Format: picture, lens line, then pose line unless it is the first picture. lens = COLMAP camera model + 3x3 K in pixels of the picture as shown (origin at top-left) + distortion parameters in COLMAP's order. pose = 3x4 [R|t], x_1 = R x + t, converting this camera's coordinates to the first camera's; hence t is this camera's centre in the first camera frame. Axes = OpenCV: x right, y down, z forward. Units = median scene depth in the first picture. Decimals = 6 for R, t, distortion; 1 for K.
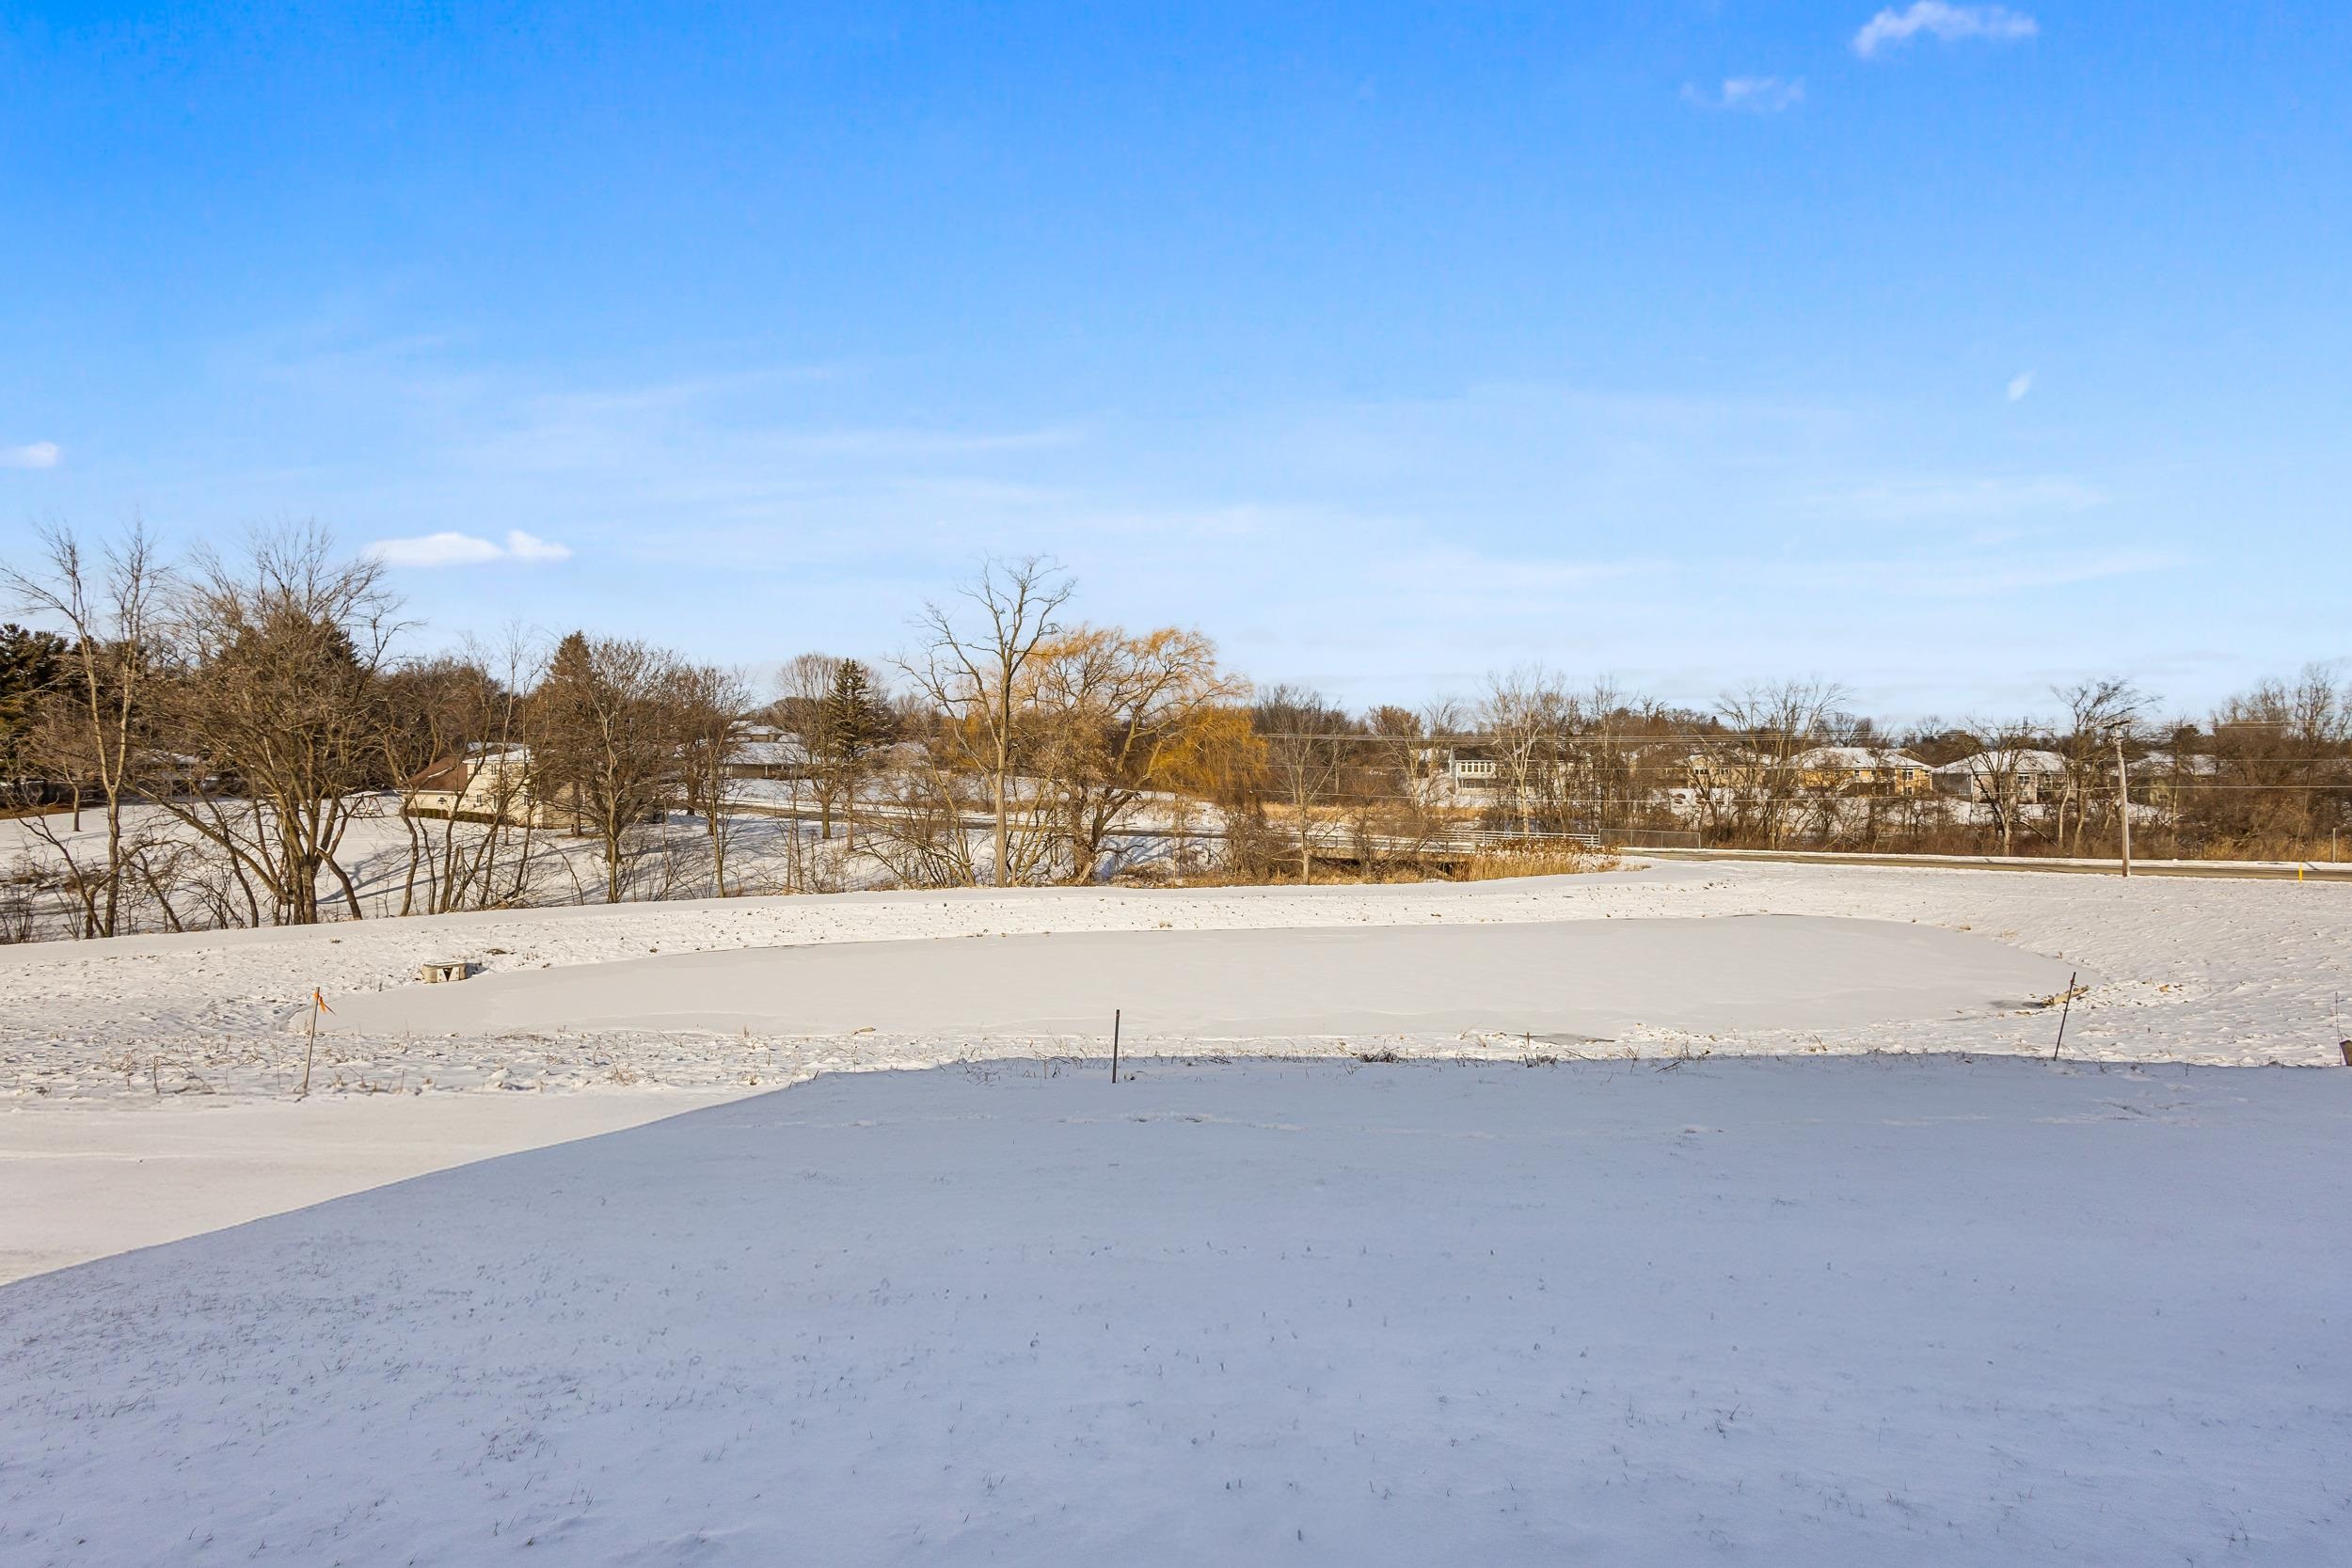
lens RADIAL K [[1090.0, 0, 1169.4], [0, 1090.0, 766.4], [0, 0, 1]] dist [0.006613, -0.000046]
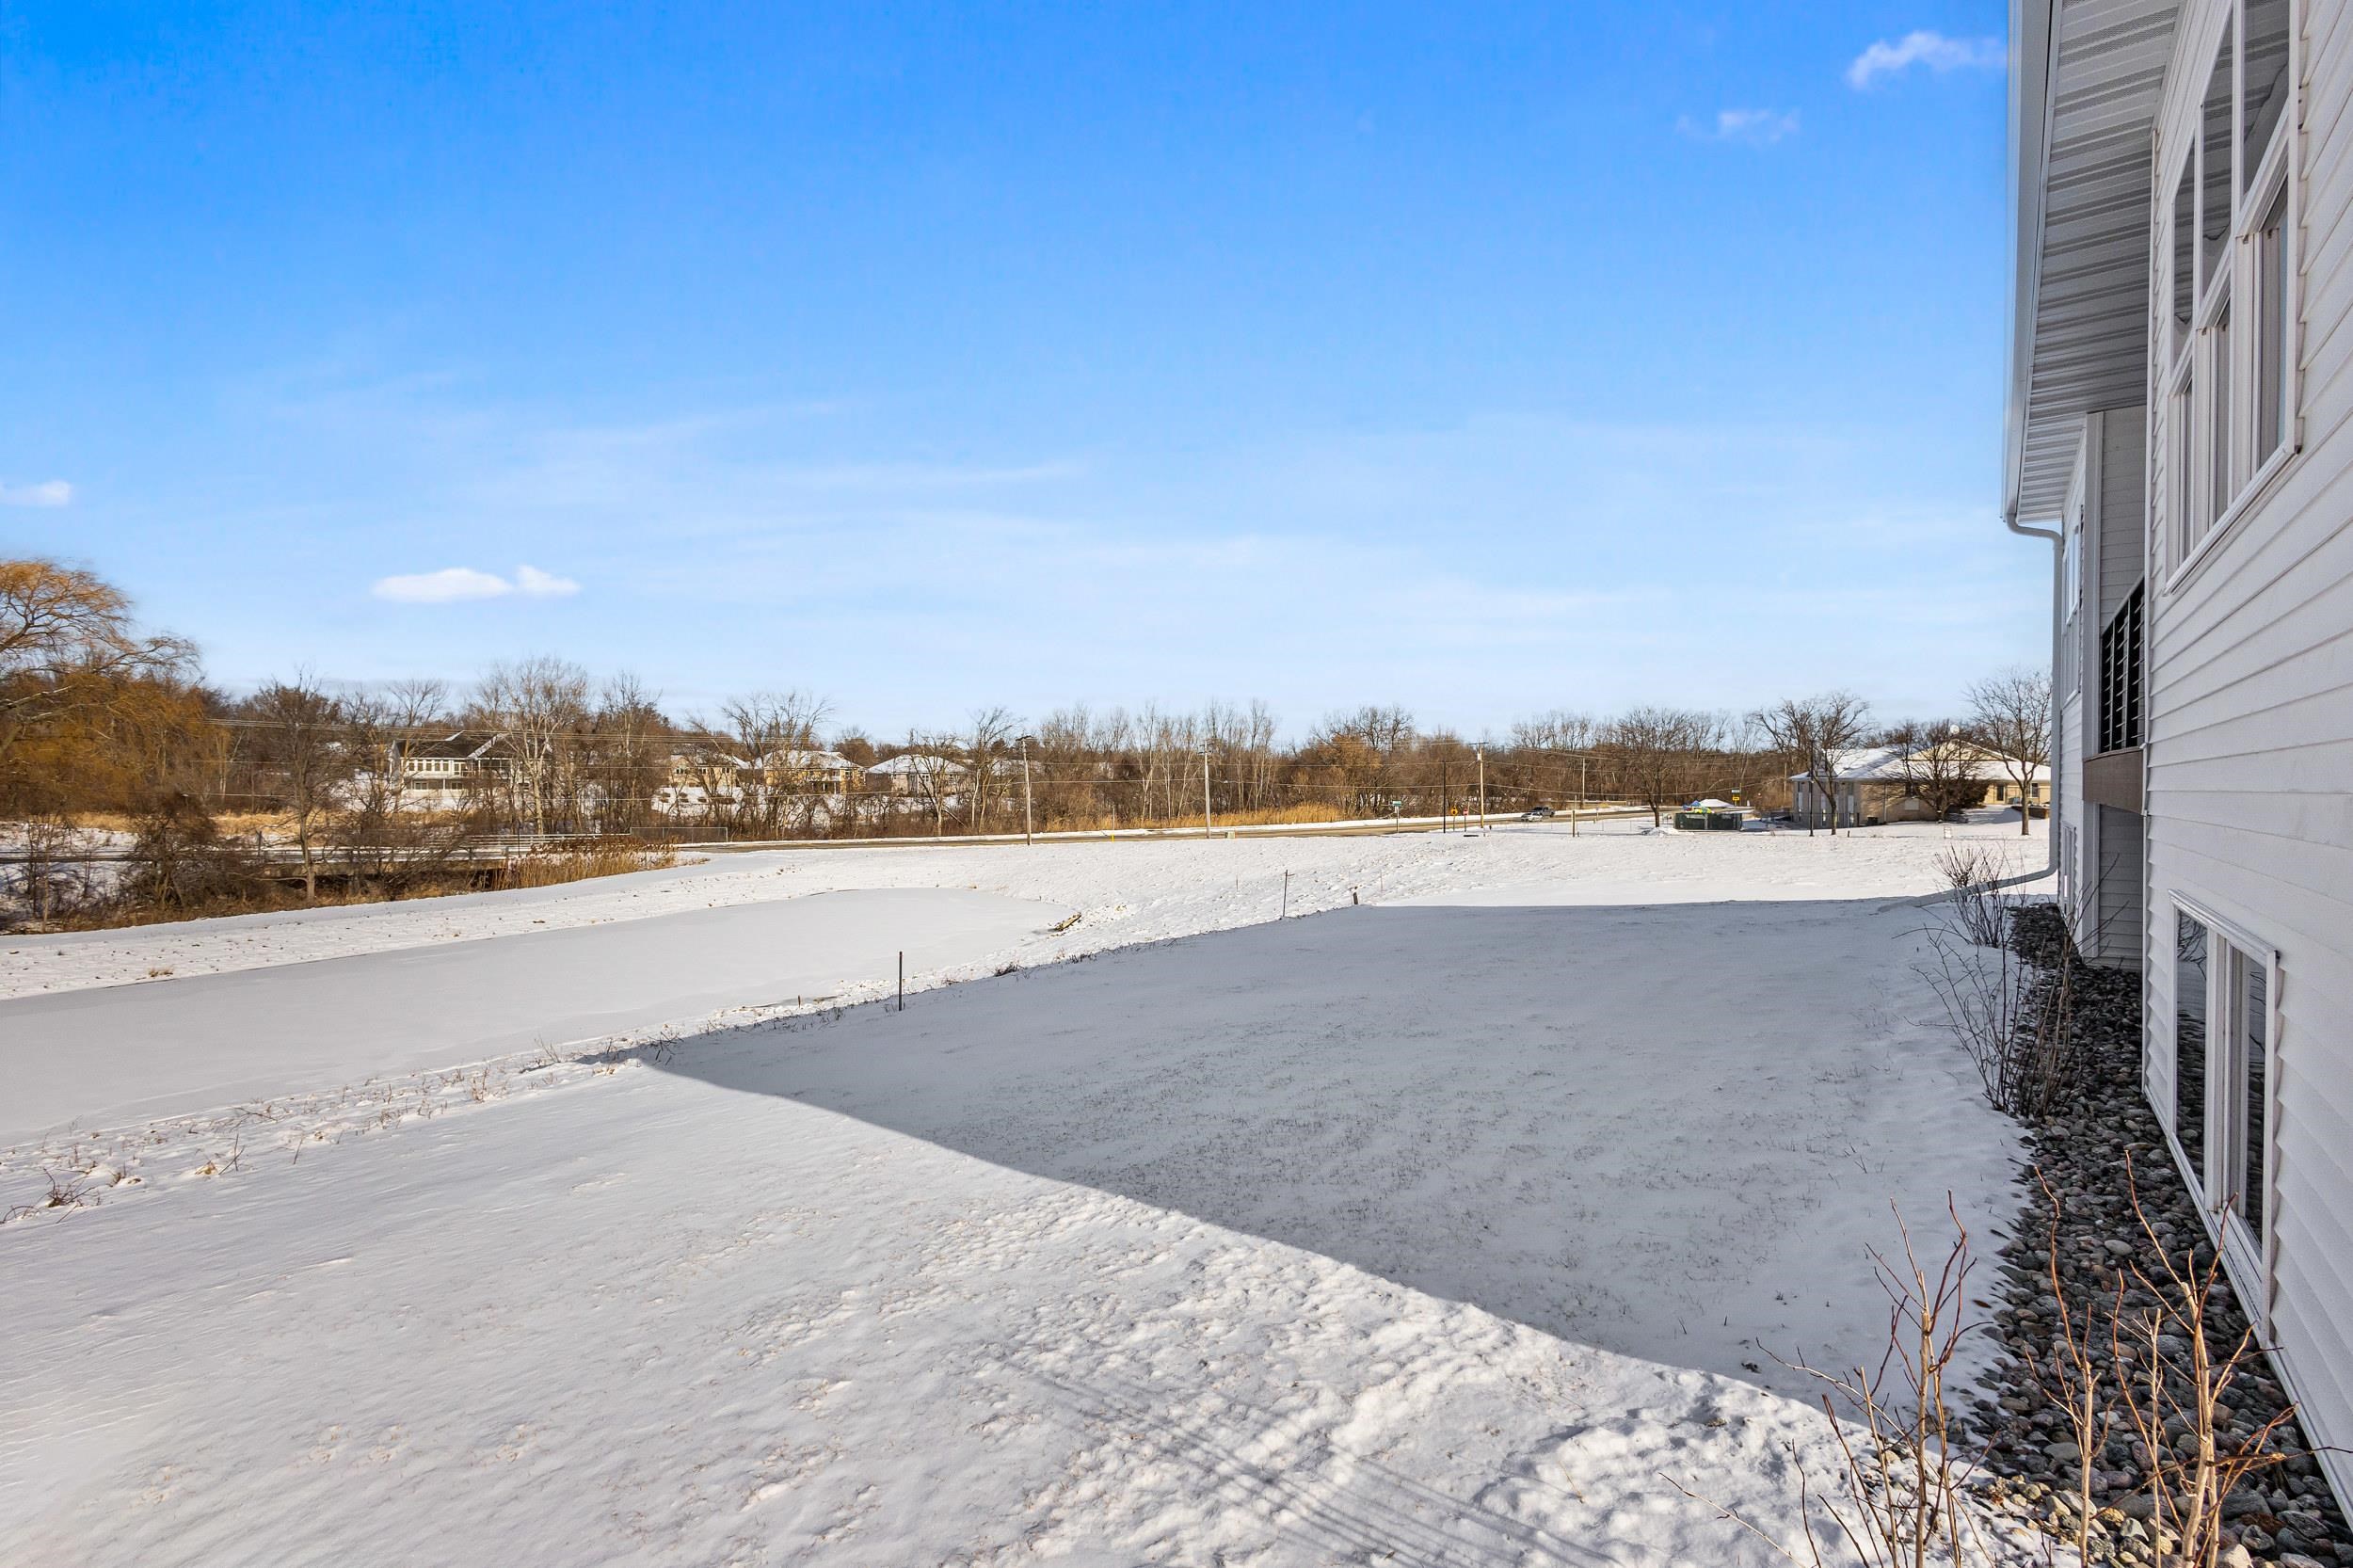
lens RADIAL K [[1090.5, 0, 1169.9], [0, 1090.5, 766.4], [0, 0, 1]] dist [0.006613, -0.000046]
pose [[0.603054, 0.006599, 0.797673, -0.185618], [-0.006157, 0.999975, -0.003618, 0.003221], [-0.797677, -0.002729, 0.603079, 0.003707]]
